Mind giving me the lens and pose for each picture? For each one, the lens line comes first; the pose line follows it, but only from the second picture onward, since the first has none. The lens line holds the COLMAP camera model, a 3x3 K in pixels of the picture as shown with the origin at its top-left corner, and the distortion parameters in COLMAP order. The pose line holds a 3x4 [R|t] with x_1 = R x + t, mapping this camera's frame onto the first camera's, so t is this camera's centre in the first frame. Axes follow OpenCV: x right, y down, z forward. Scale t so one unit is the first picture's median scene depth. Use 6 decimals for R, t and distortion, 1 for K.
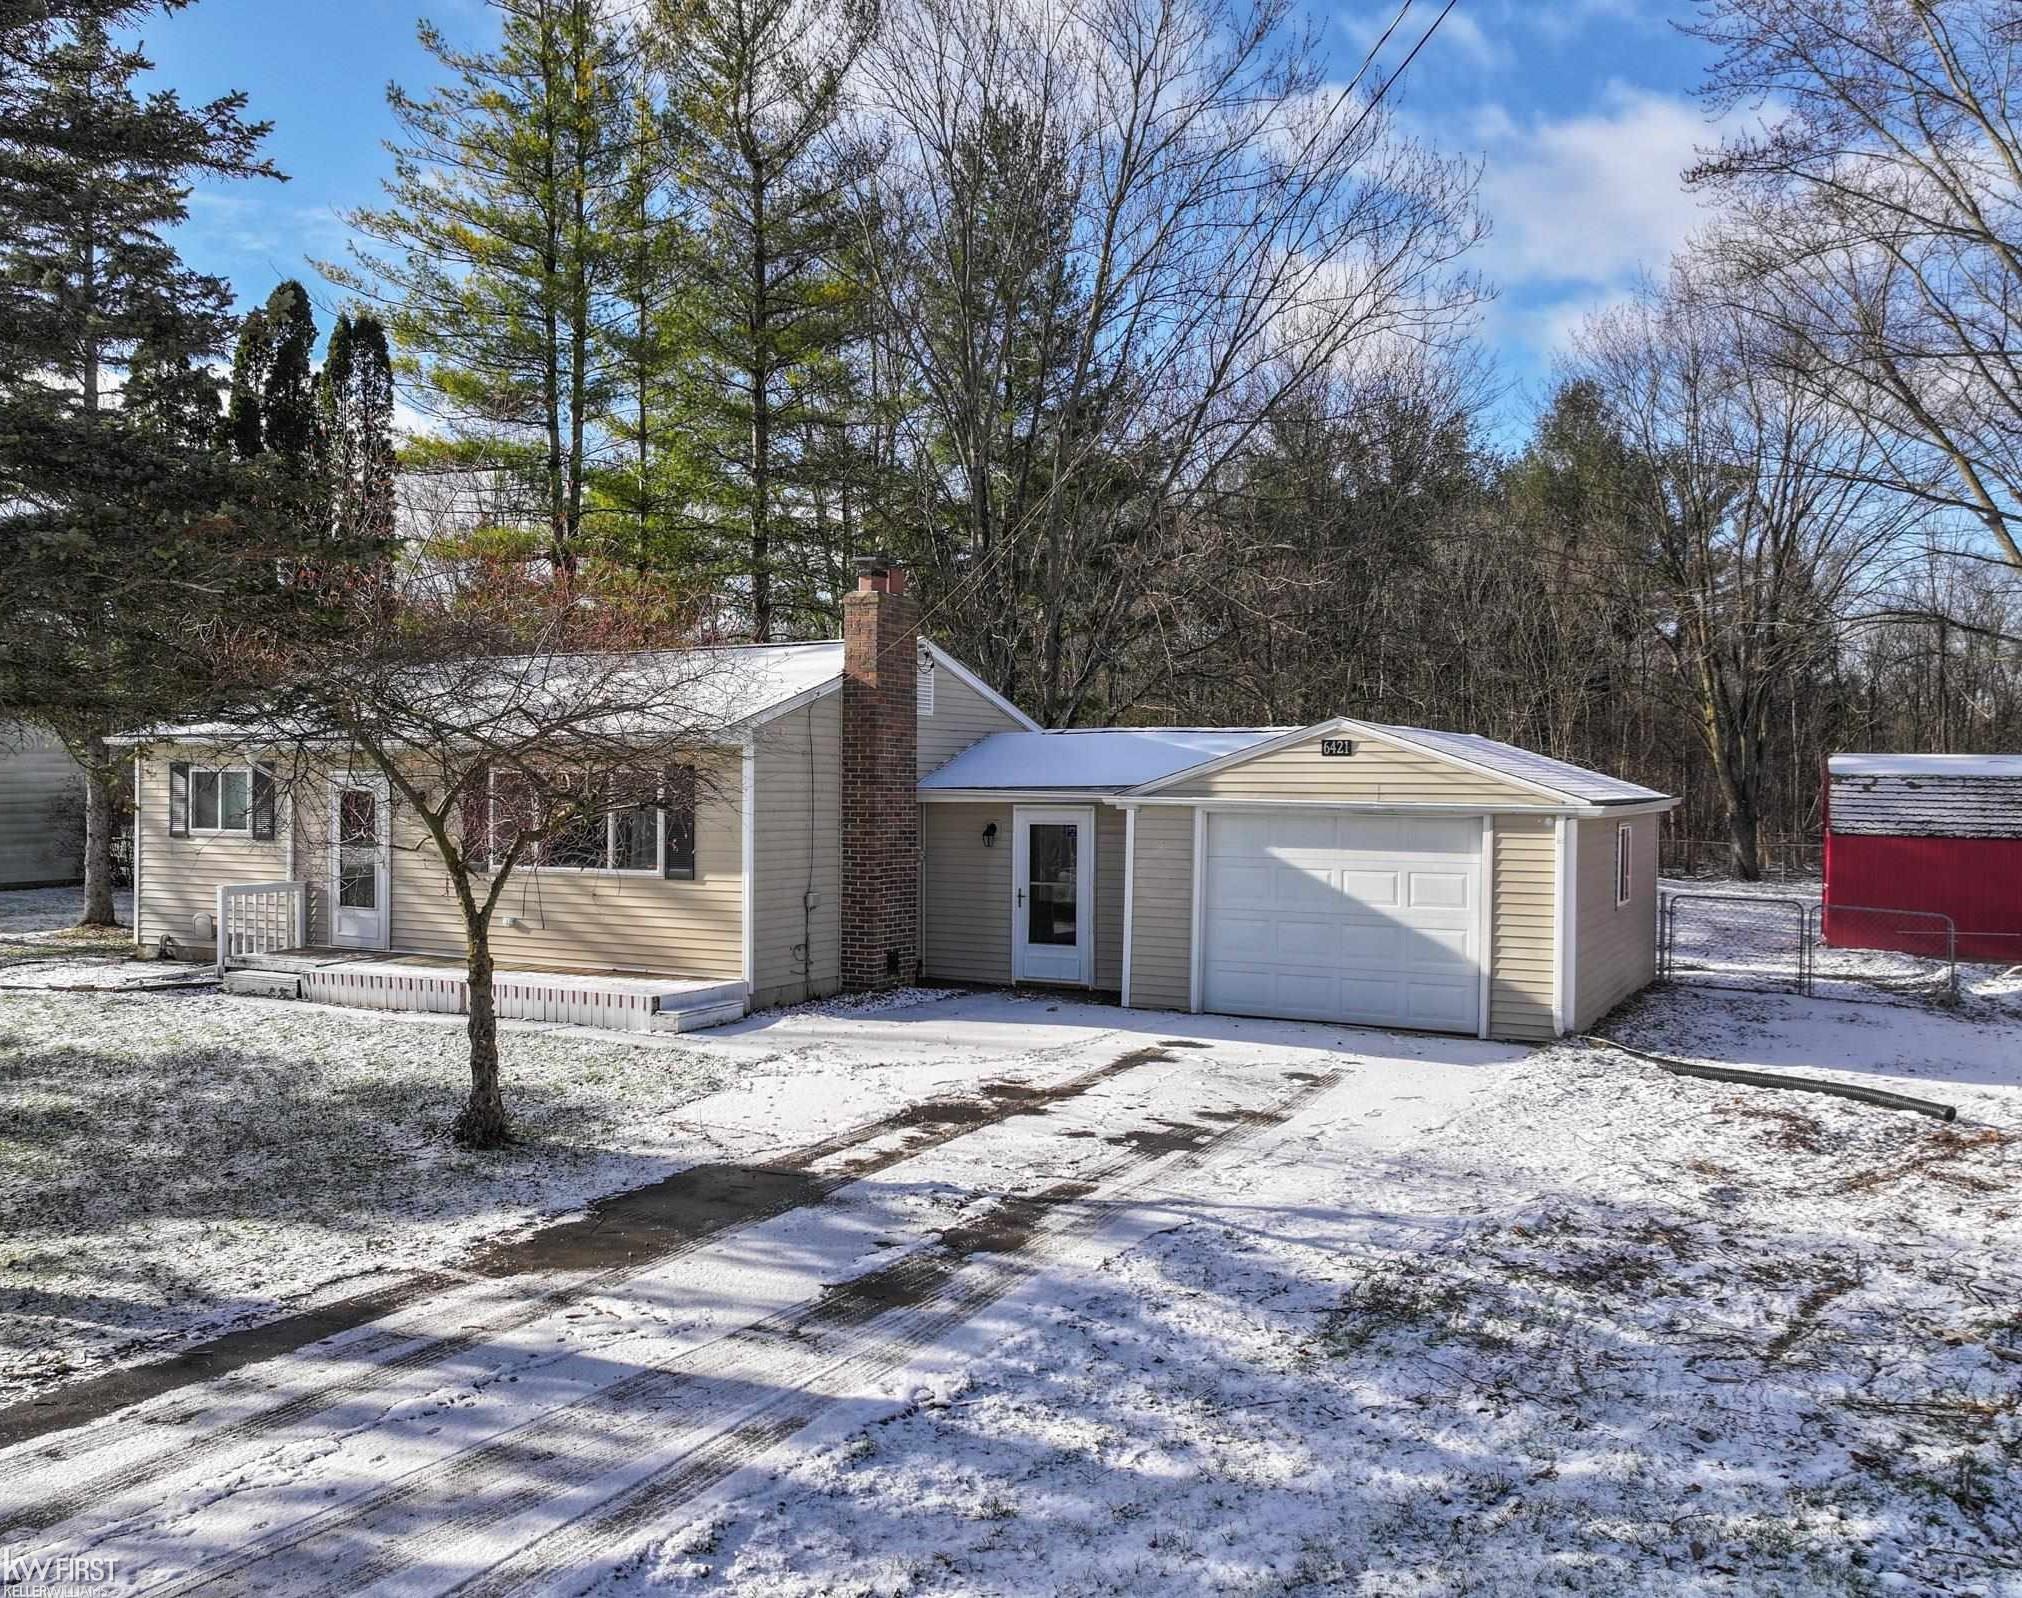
lens RADIAL K [[1690.4, 0, 855.7], [0, 1690.4, 806.5], [0, 0, 1]] dist [0.003249, 0.000598]
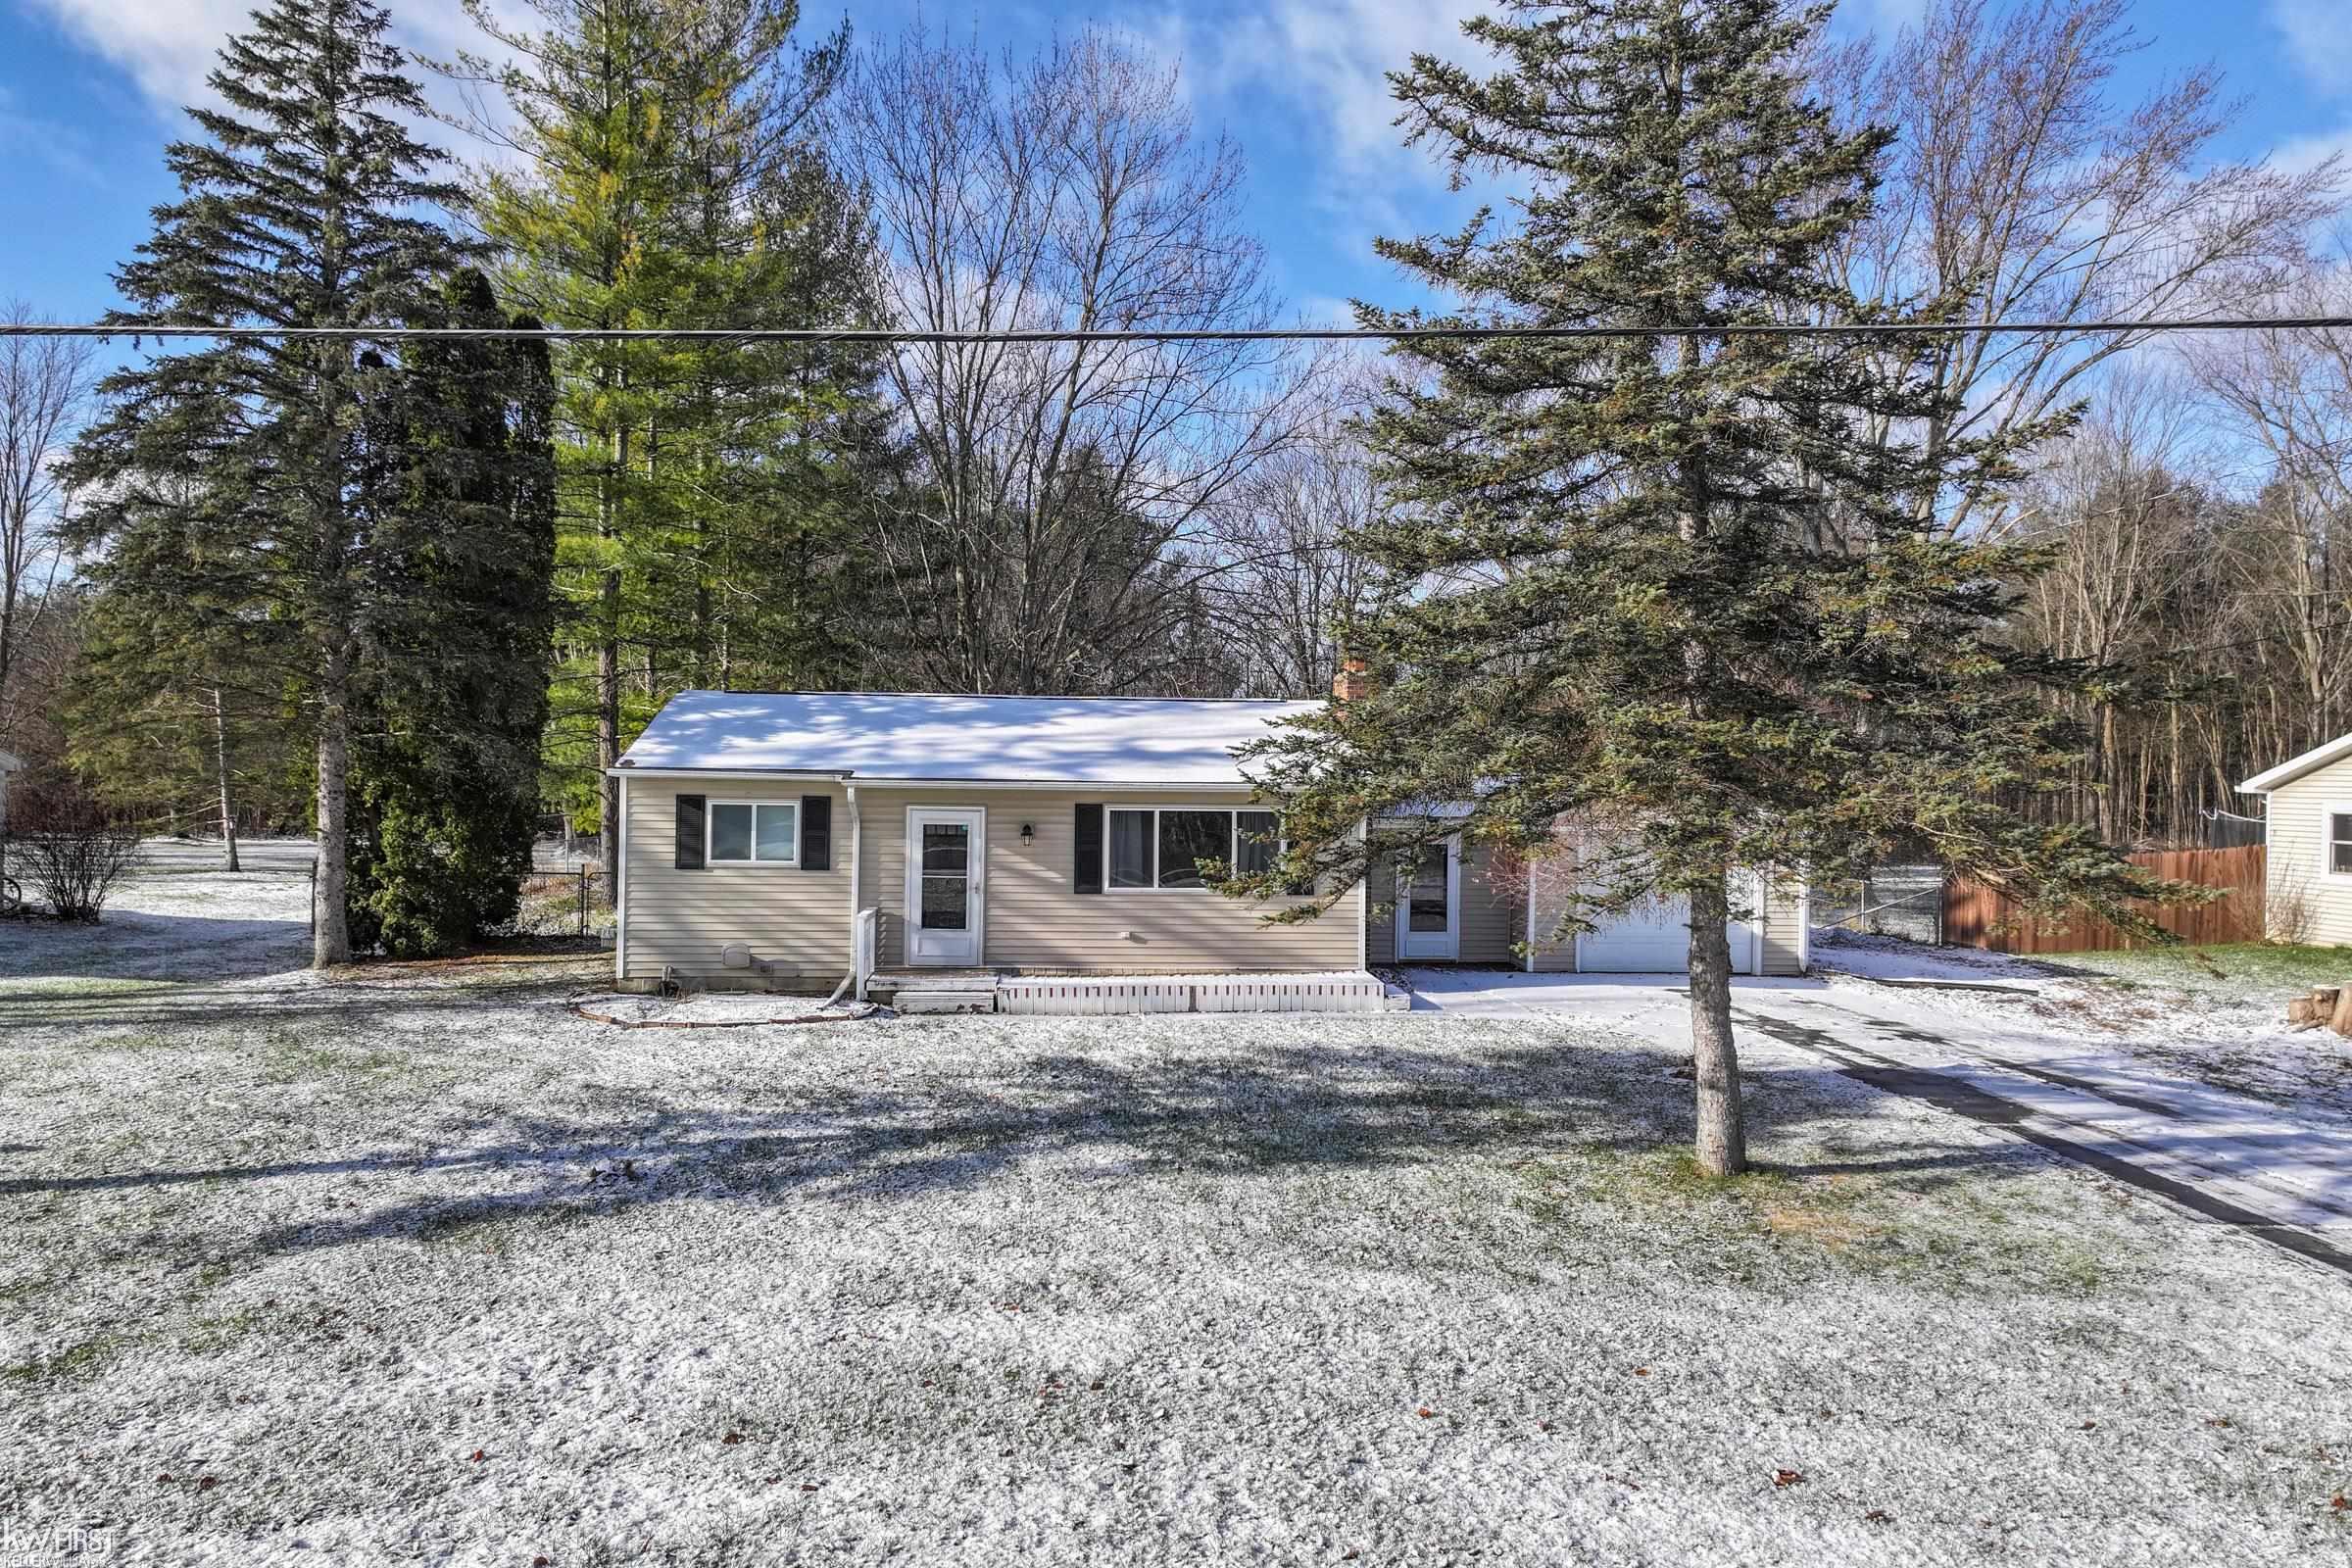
lens RADIAL K [[1647.8, 0, 1179.4], [0, 1647.8, 774.4], [0, 0, 1]] dist [-0.002682, 0.005707]
pose [[0.814018, 0.006193, 0.580806, -0.921438], [-0.004868, 0.999981, -0.003840, -0.044776], [-0.580819, 0.000299, 0.814033, 0.028194]]
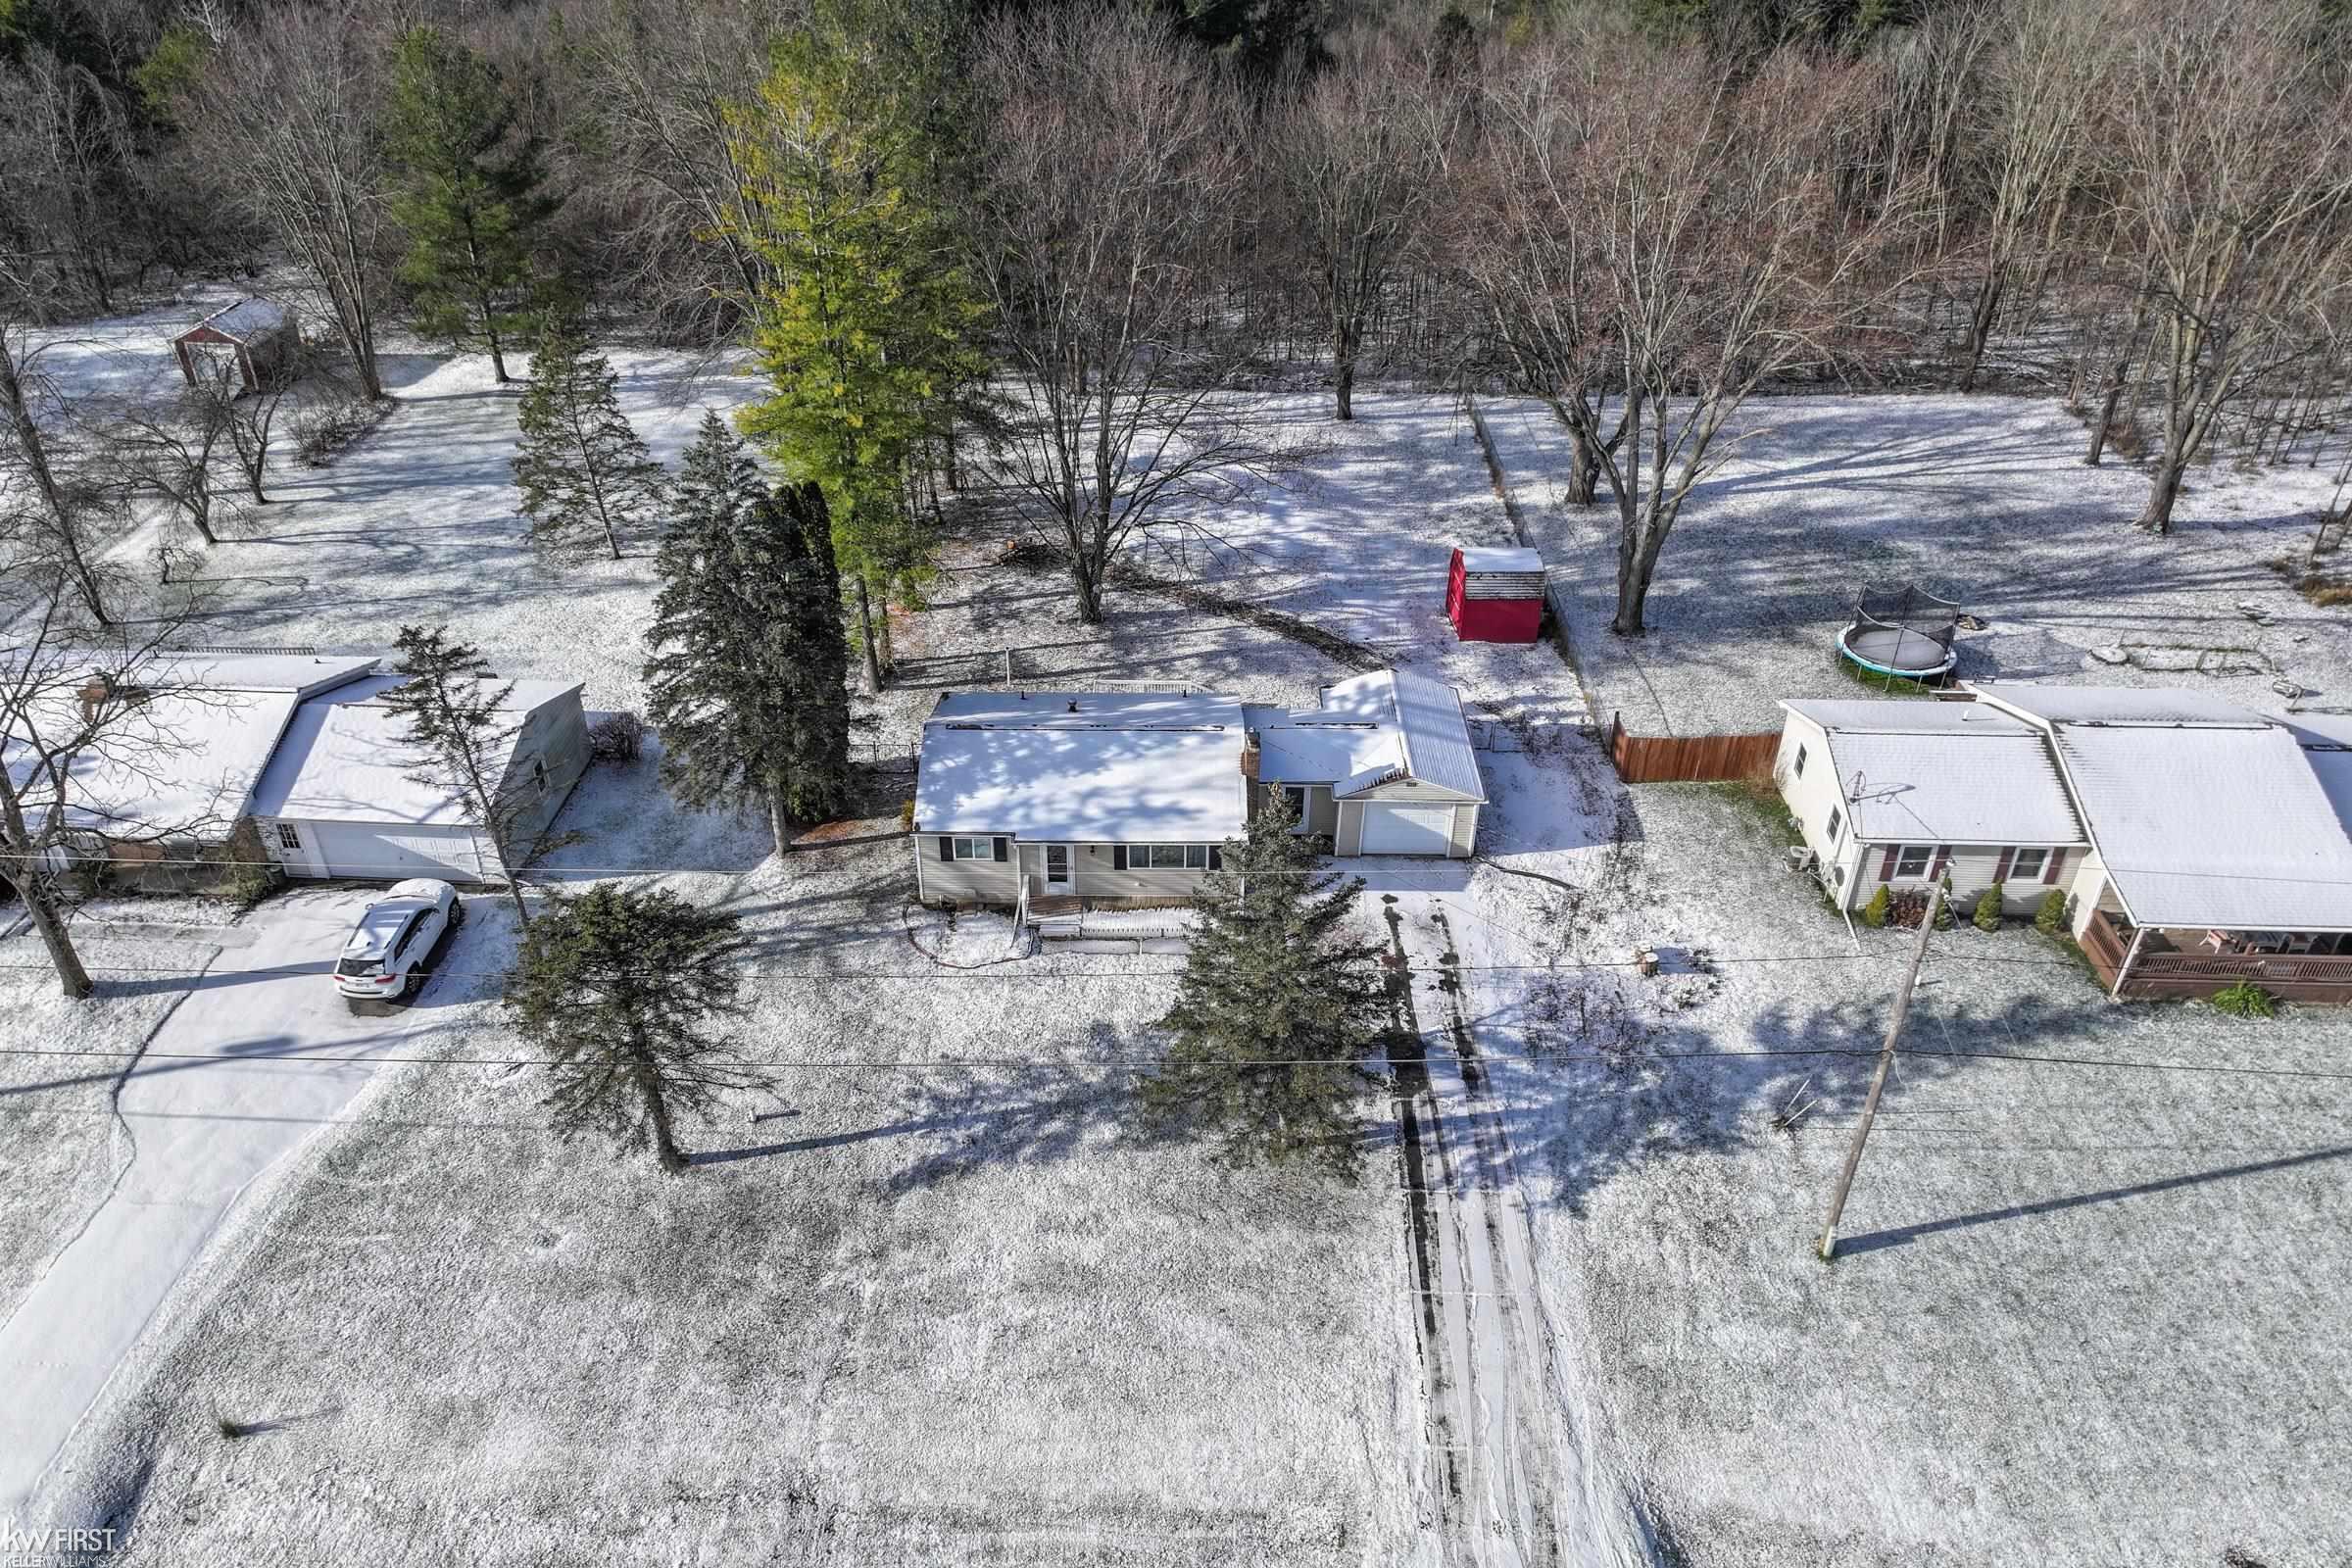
lens RADIAL K [[1647.8, 0, 1179.7], [0, 1647.8, 780.6], [0, 0, 1]] dist [-0.002682, 0.005707]
pose [[0.857130, -0.289119, 0.426308, -1.329220], [0.004082, 0.831408, 0.555648, -1.669038], [-0.515084, -0.474522, 0.713804, -0.919800]]
